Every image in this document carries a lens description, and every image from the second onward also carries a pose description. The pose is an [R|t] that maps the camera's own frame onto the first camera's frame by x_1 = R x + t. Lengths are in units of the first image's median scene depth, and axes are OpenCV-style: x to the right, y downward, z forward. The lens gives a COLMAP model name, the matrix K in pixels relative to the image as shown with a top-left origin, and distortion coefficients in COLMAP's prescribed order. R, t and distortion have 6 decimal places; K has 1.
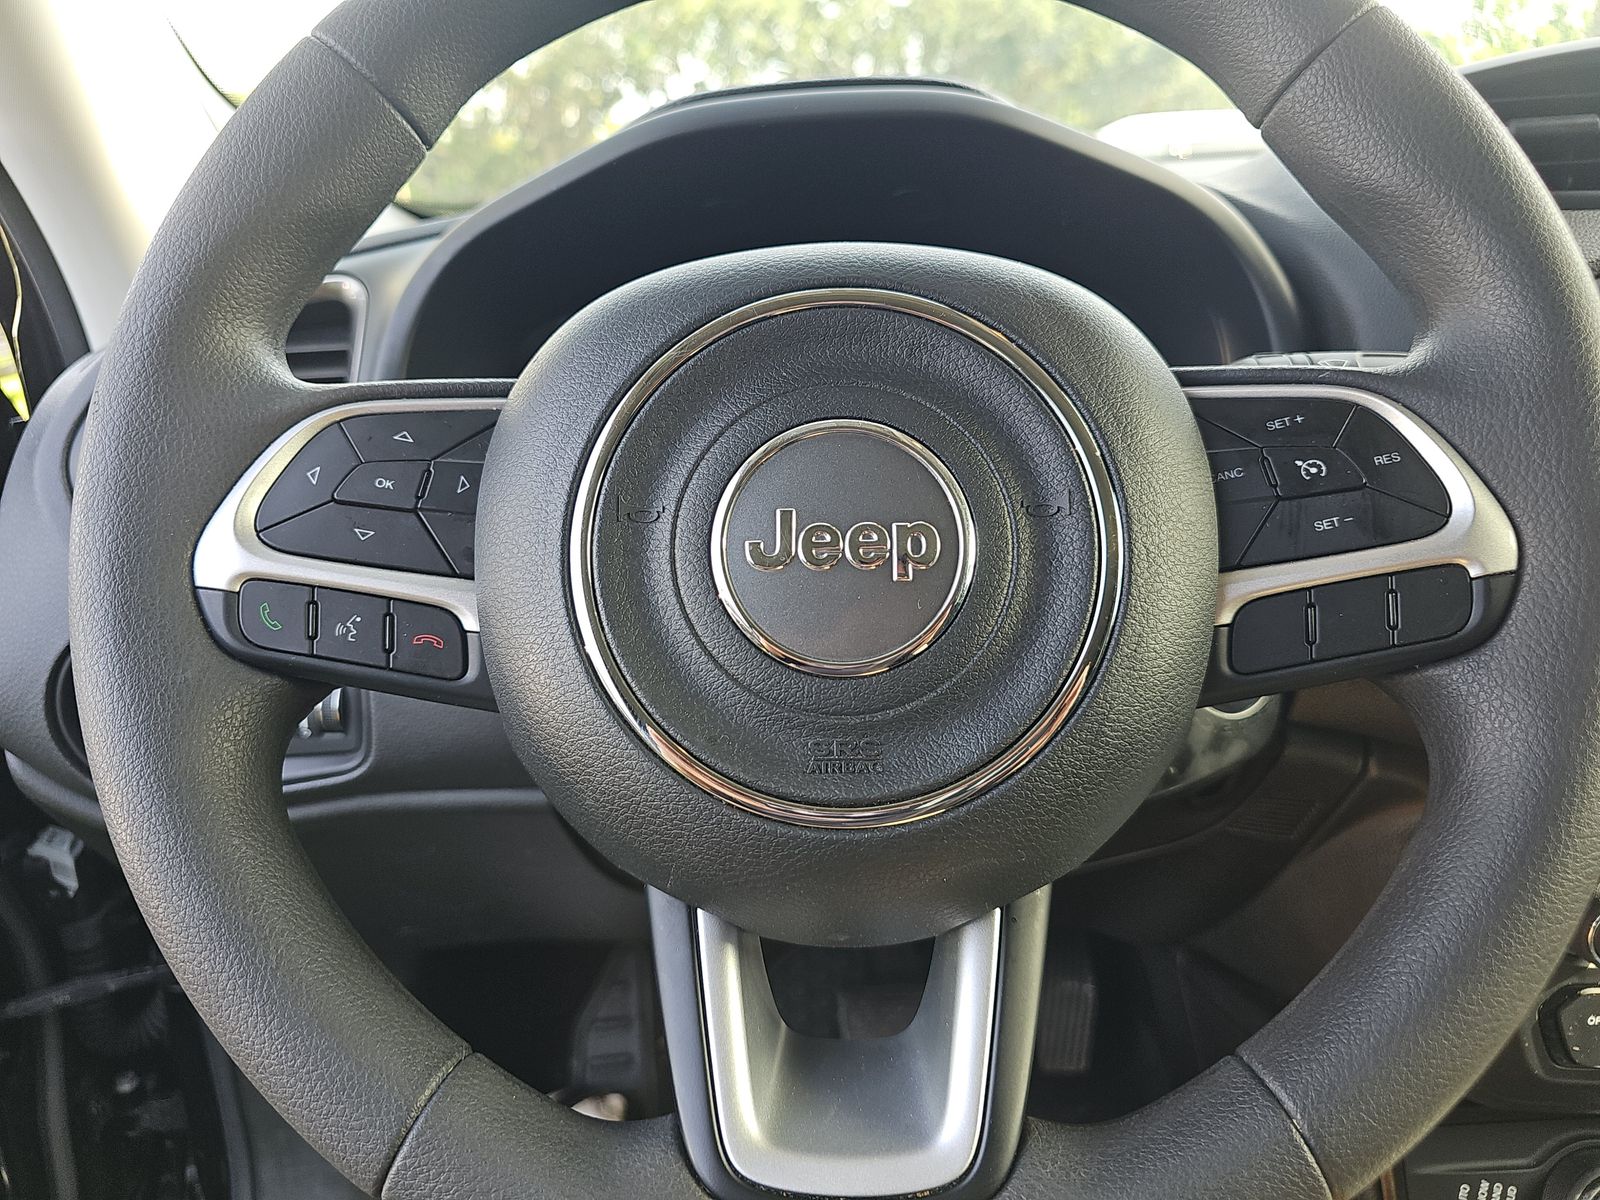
lens RADIAL K [[1077.9, 0, 799.7], [0, 1077.9, 565.3], [0, 0, 1]] dist [0.006529, 0.005324]
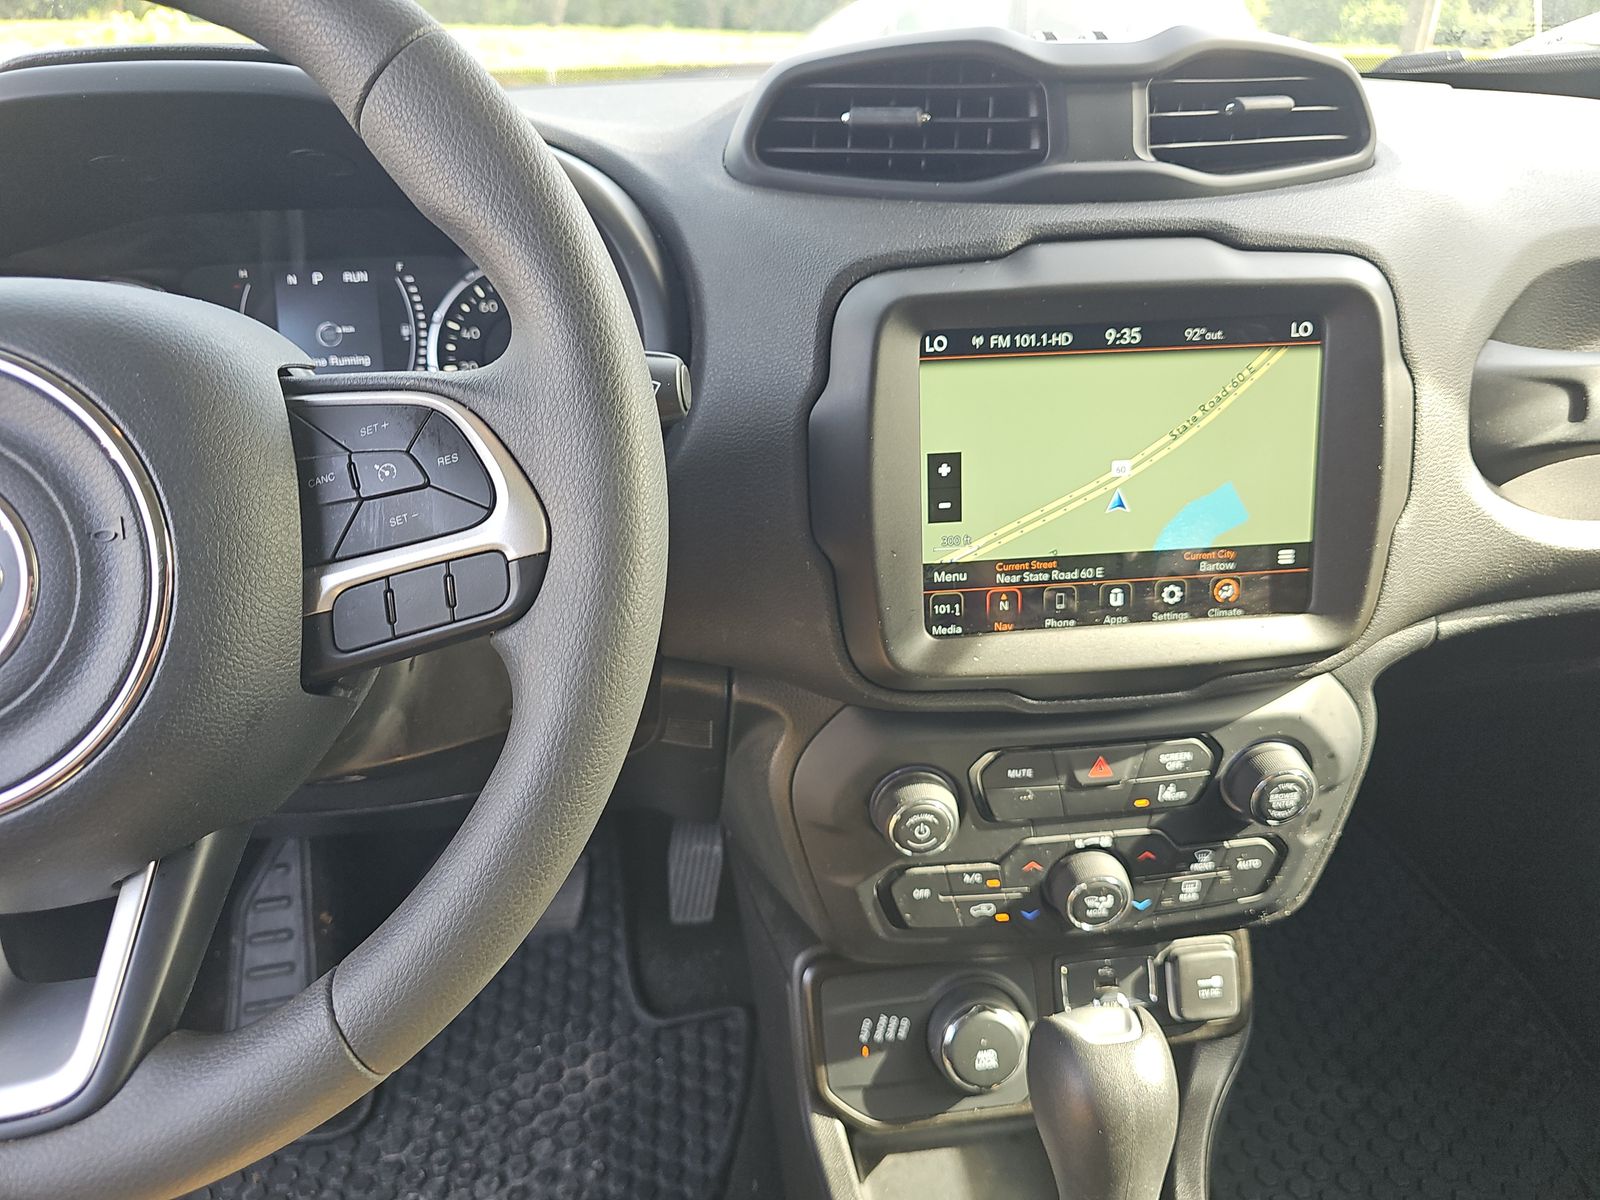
lens RADIAL K [[1077.9, 0, 799.7], [0, 1077.9, 565.3], [0, 0, 1]] dist [0.006529, 0.005324]
pose [[0.998878, -0.043735, 0.018182, 0.688289], [0.040468, 0.987527, 0.152162, -0.115604], [-0.024610, -0.151255, 0.988188, -0.089270]]
